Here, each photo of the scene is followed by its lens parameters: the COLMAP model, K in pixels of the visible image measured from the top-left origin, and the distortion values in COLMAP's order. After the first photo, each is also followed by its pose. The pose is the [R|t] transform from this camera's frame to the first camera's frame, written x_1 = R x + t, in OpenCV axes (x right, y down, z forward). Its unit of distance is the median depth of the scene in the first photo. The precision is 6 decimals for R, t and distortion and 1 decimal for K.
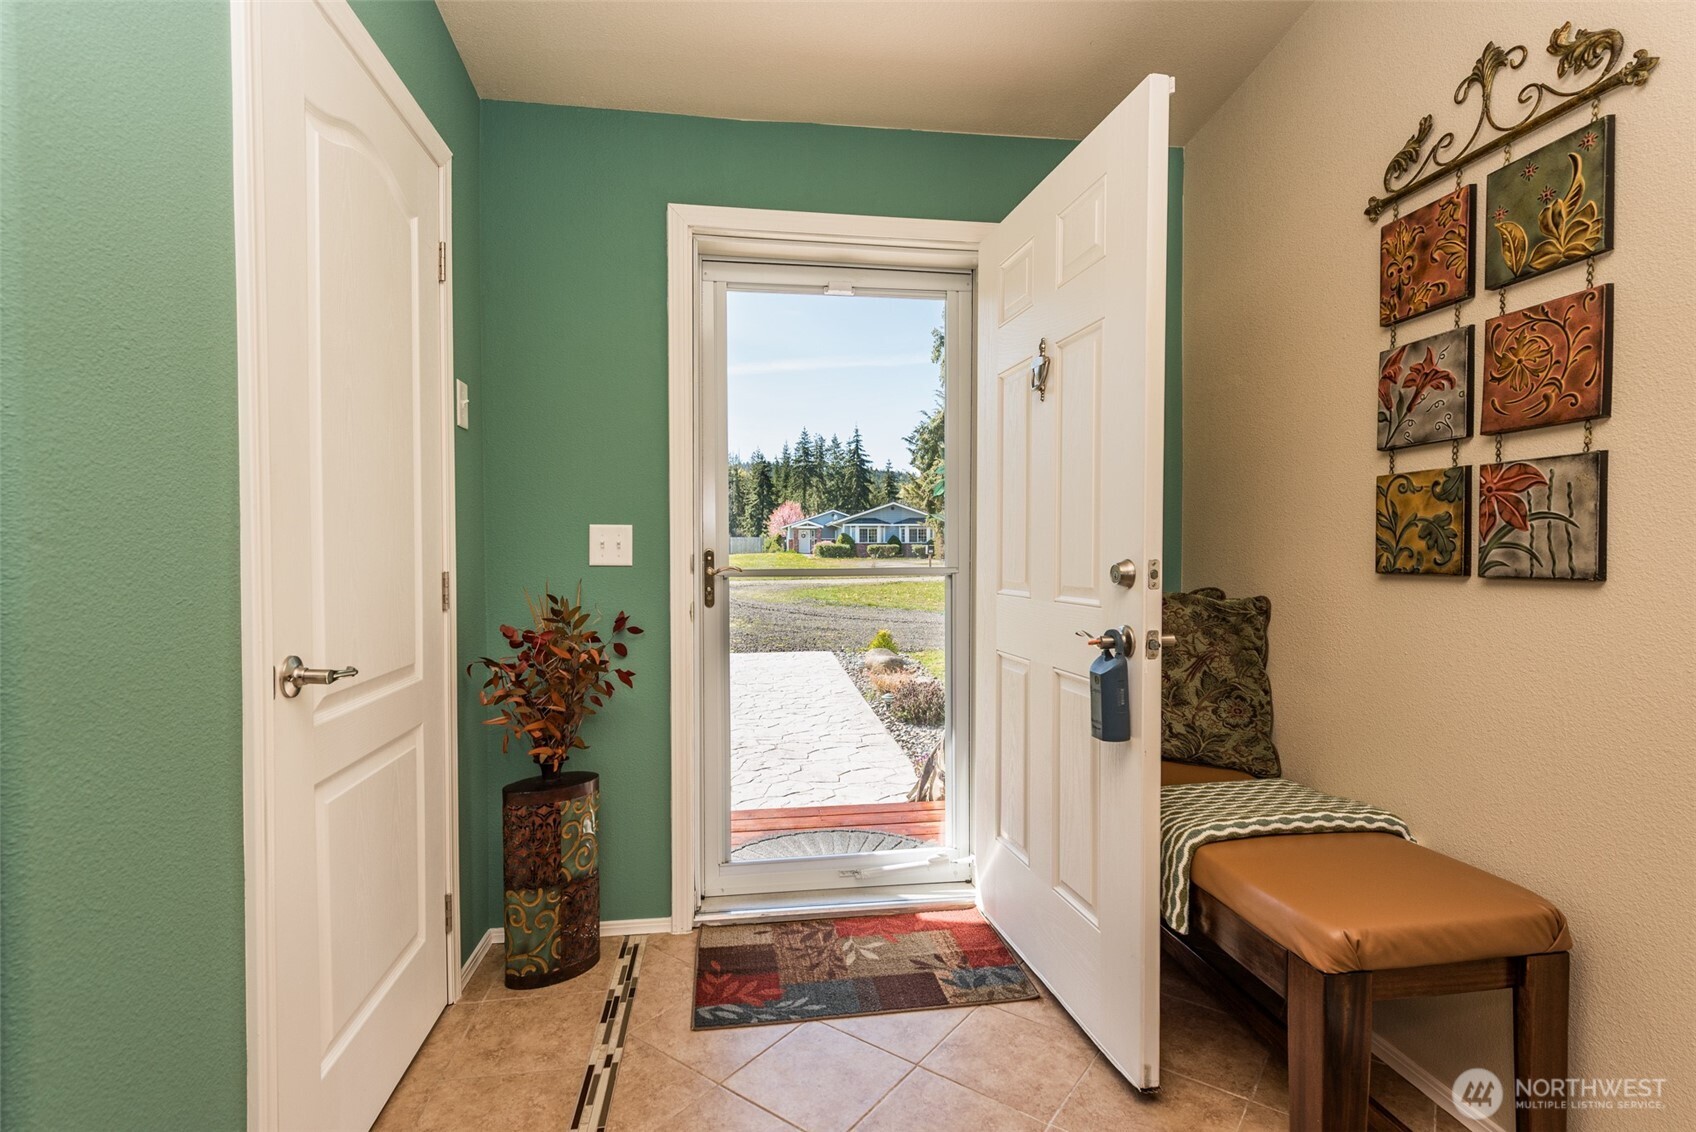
lens RADIAL K [[842.6, 0, 847.9], [0, 842.6, 562.8], [0, 0, 1]] dist [0.048142, -0.002107]
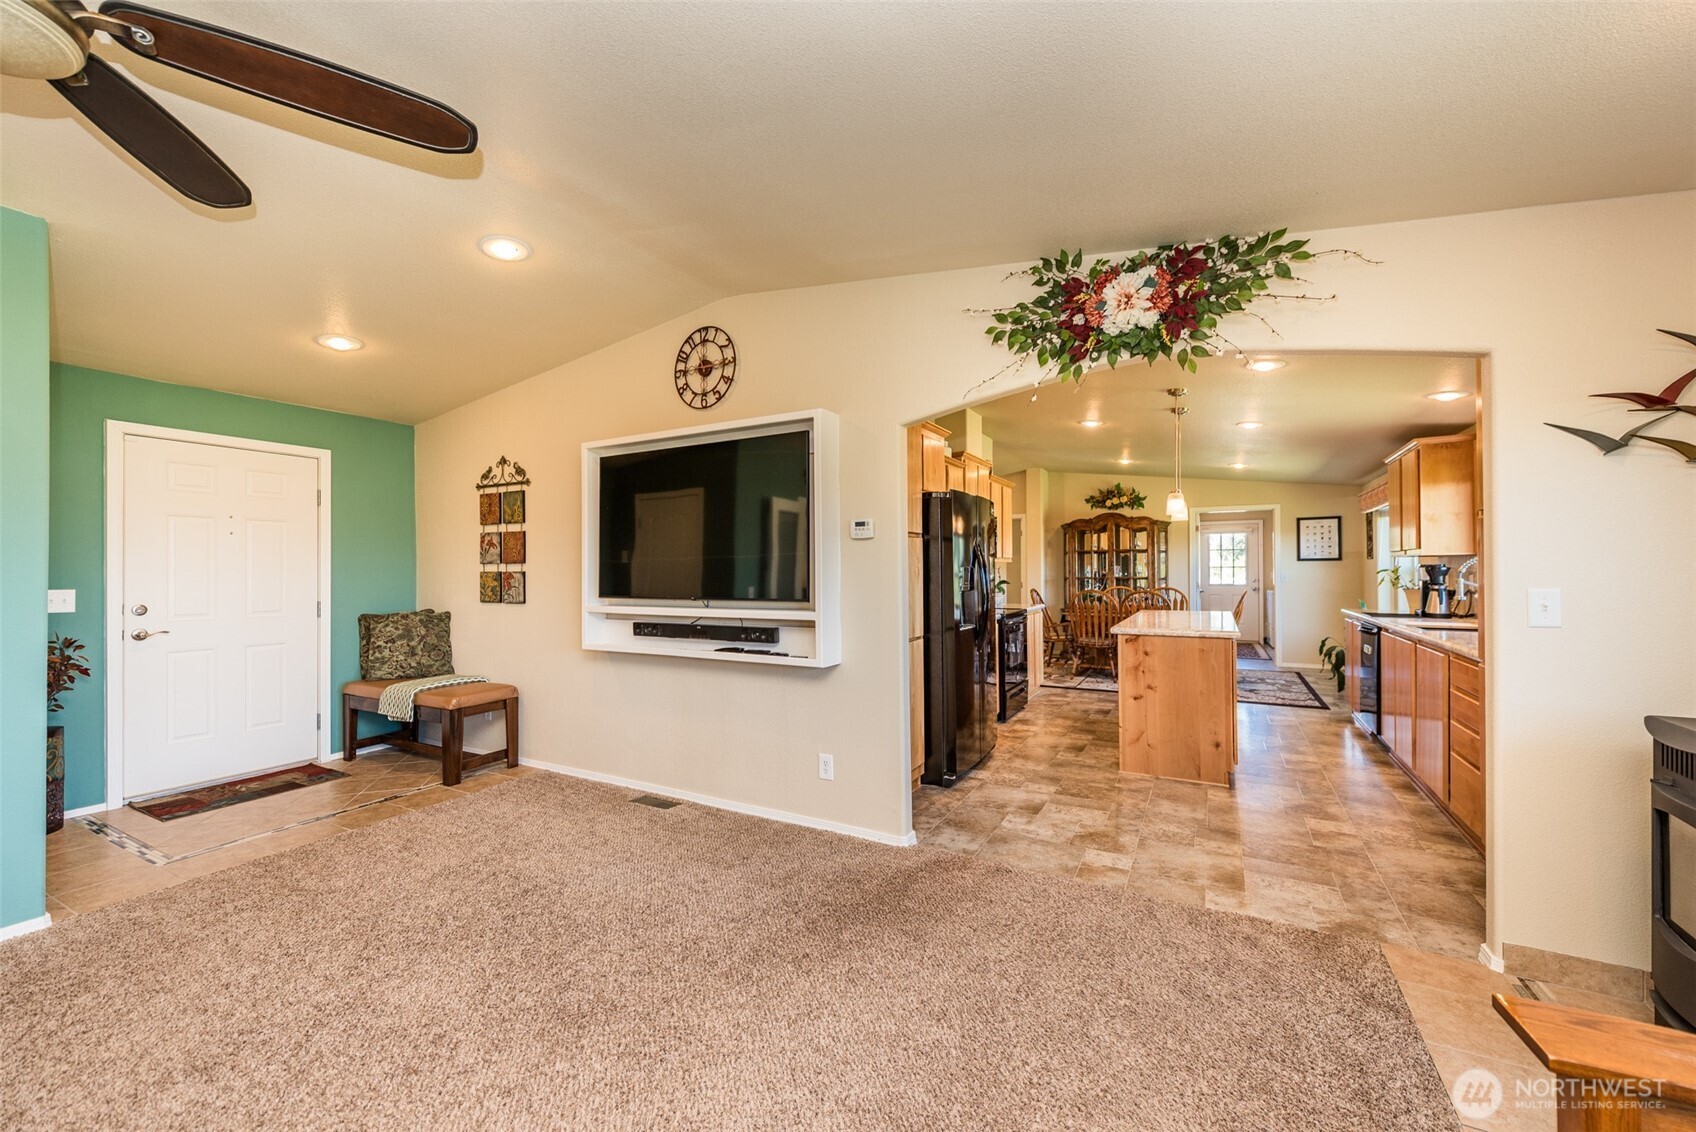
lens RADIAL K [[658.2, 0, 841.7], [0, 658.2, 562.5], [0, 0, 1]] dist [0.005717, -0.001448]
pose [[0.599122, 0.006971, 0.800628, -0.585239], [0.017555, 0.999607, -0.021840, -0.062414], [-0.800466, 0.027140, 0.598764, -1.674700]]
